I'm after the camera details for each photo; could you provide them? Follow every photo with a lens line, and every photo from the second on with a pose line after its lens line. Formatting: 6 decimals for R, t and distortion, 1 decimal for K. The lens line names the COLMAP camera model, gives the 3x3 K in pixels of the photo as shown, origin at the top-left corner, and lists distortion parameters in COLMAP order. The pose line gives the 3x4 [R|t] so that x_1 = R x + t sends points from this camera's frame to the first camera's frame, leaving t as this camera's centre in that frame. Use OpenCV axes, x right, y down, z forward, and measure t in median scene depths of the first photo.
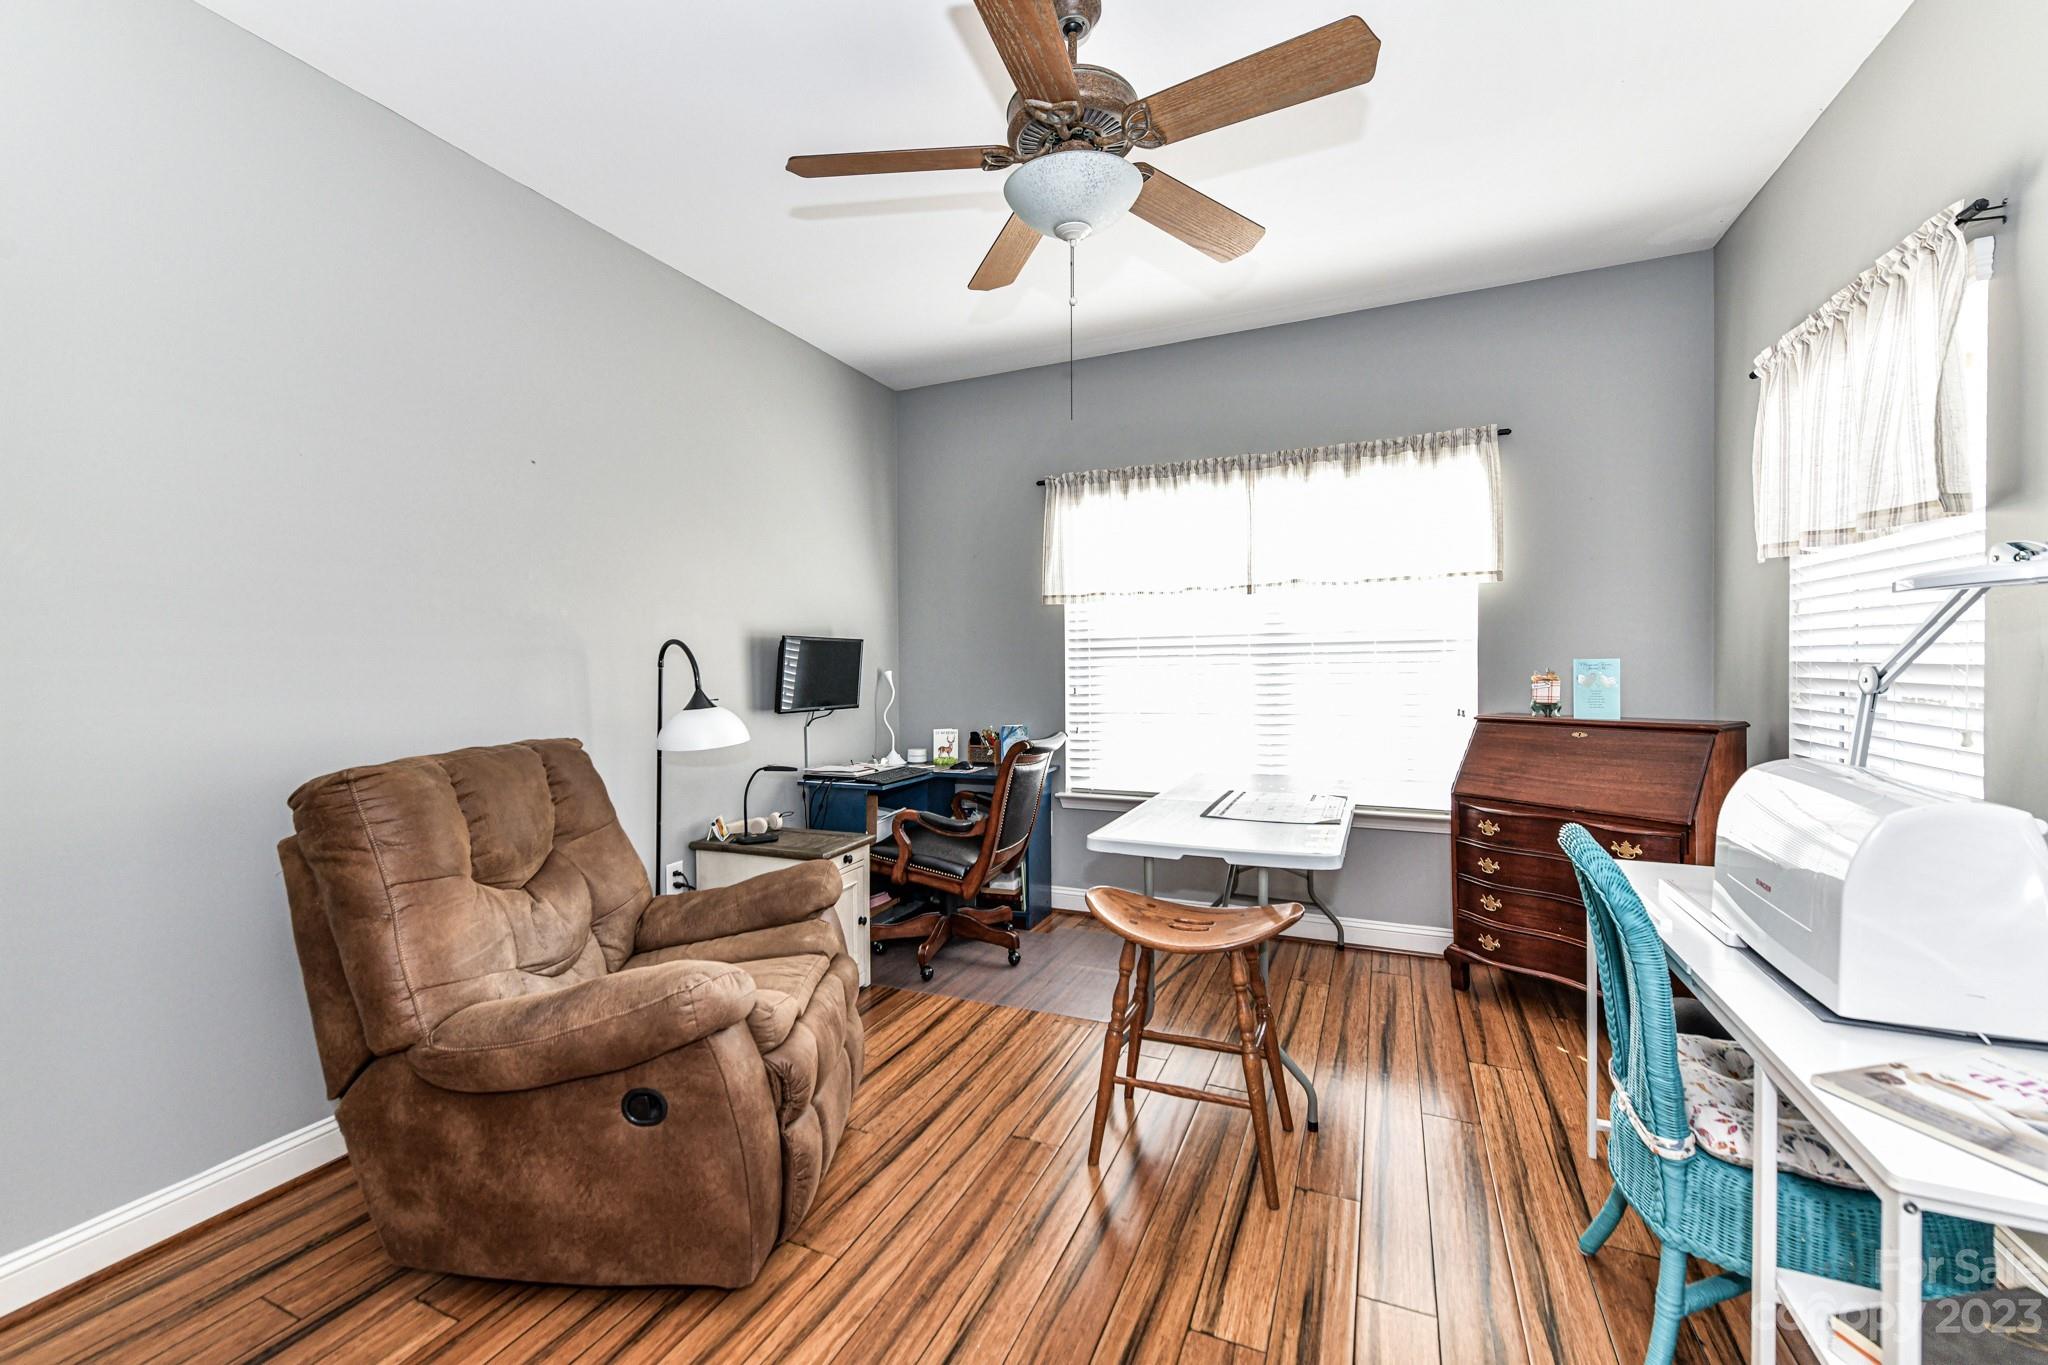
lens RADIAL K [[813.5, 0, 1016.1], [0, 813.5, 674.9], [0, 0, 1]] dist [0.003987, -0.001979]
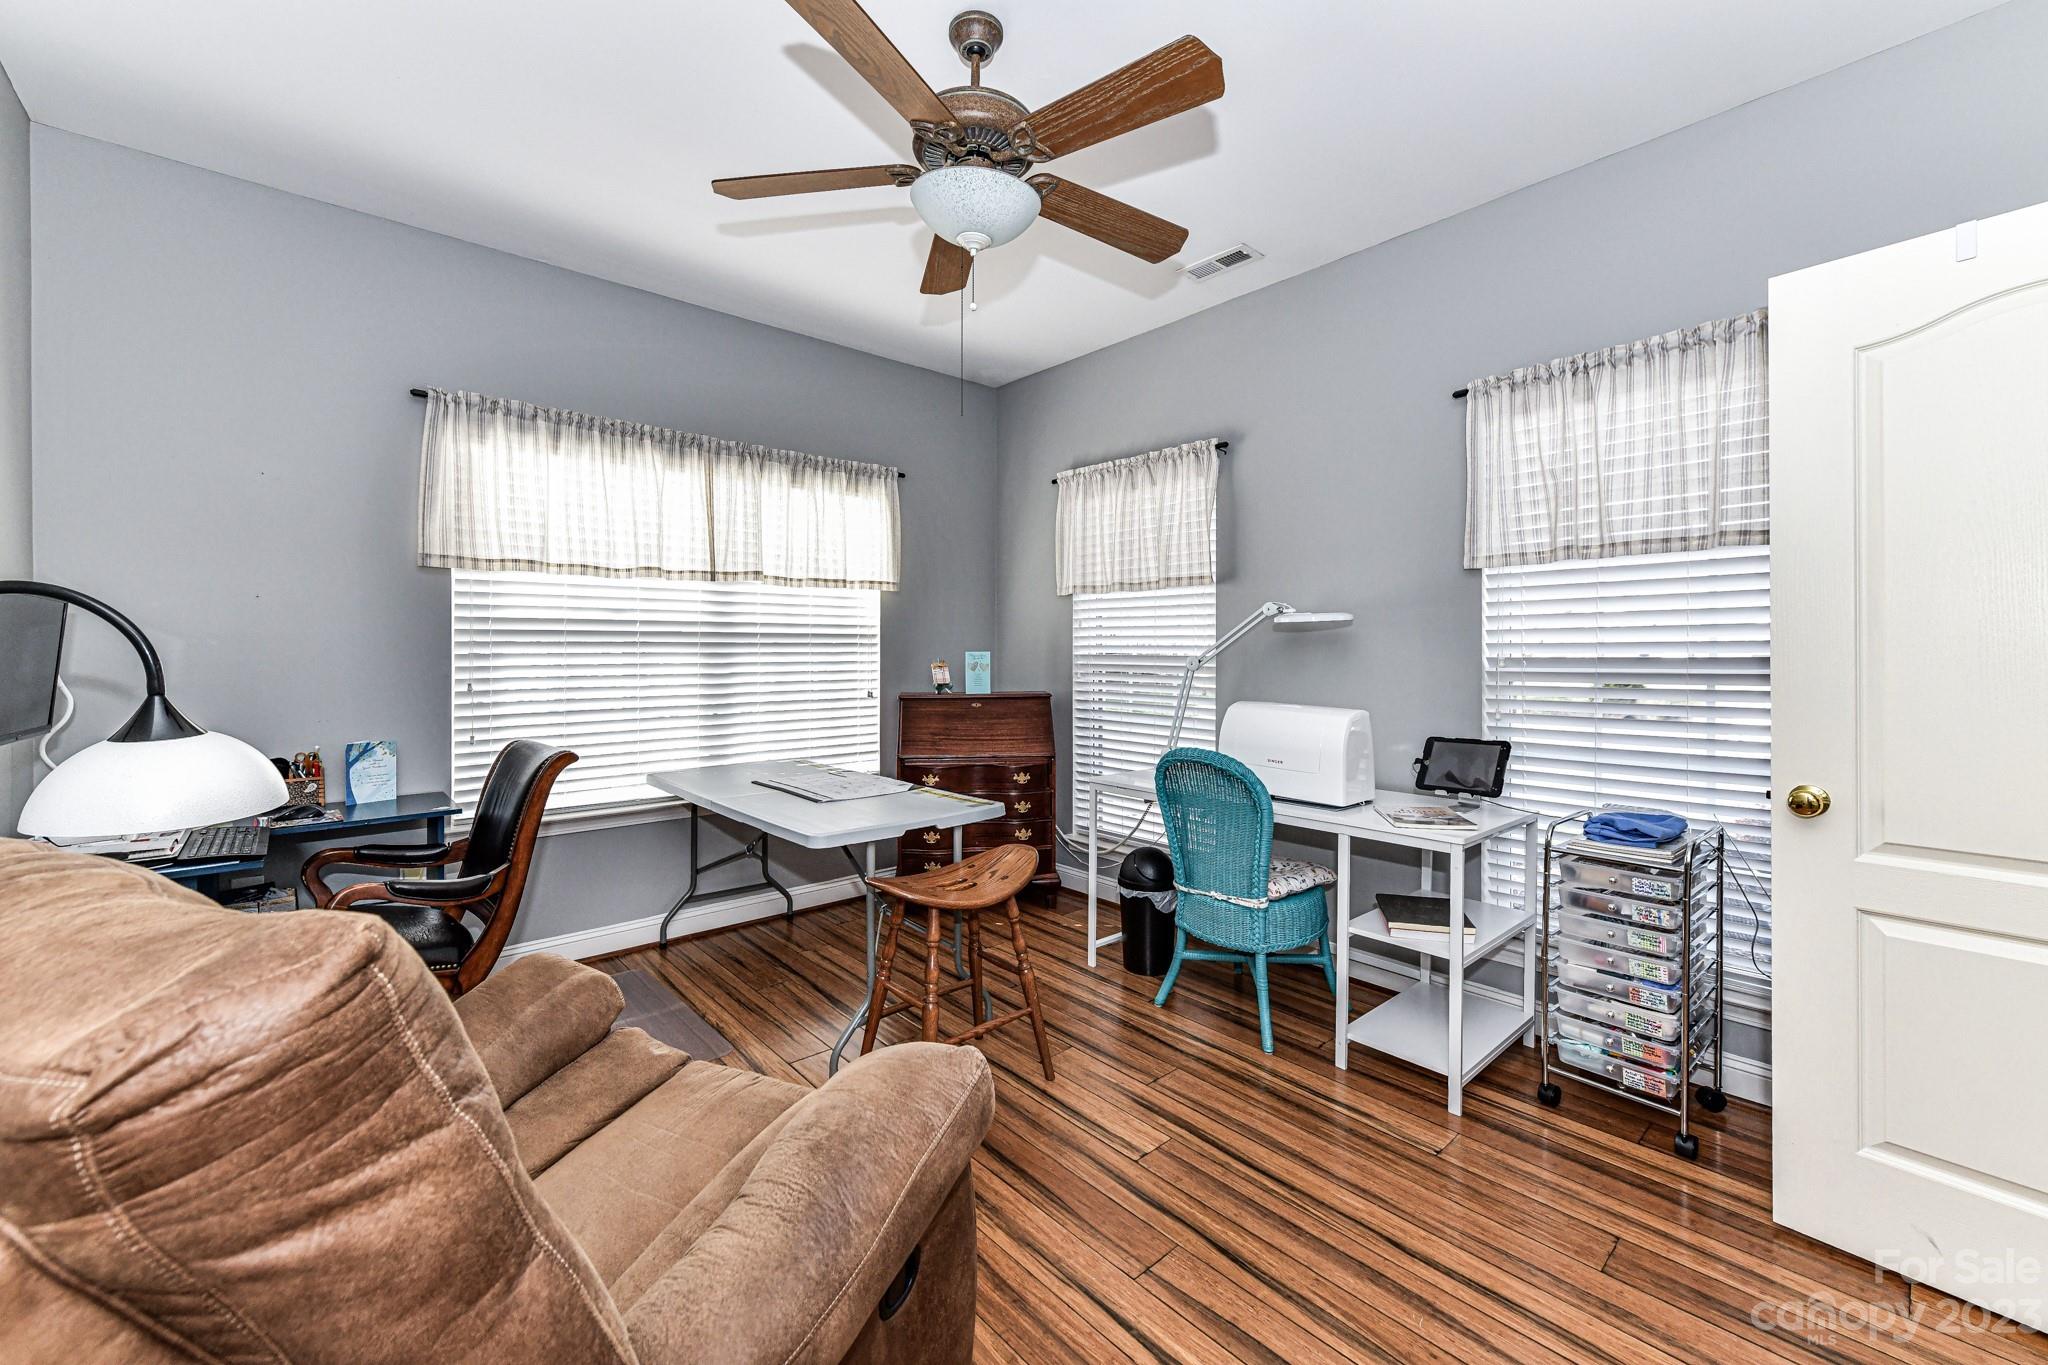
lens RADIAL K [[813.5, 0, 1024.8], [0, 813.5, 662.4], [0, 0, 1]] dist [0.003987, -0.001979]
pose [[0.420233, -0.002070, 0.907414, -0.468774], [0.006863, 0.999976, -0.000898, 0.000977], [-0.907390, 0.006605, 0.420238, 0.272554]]
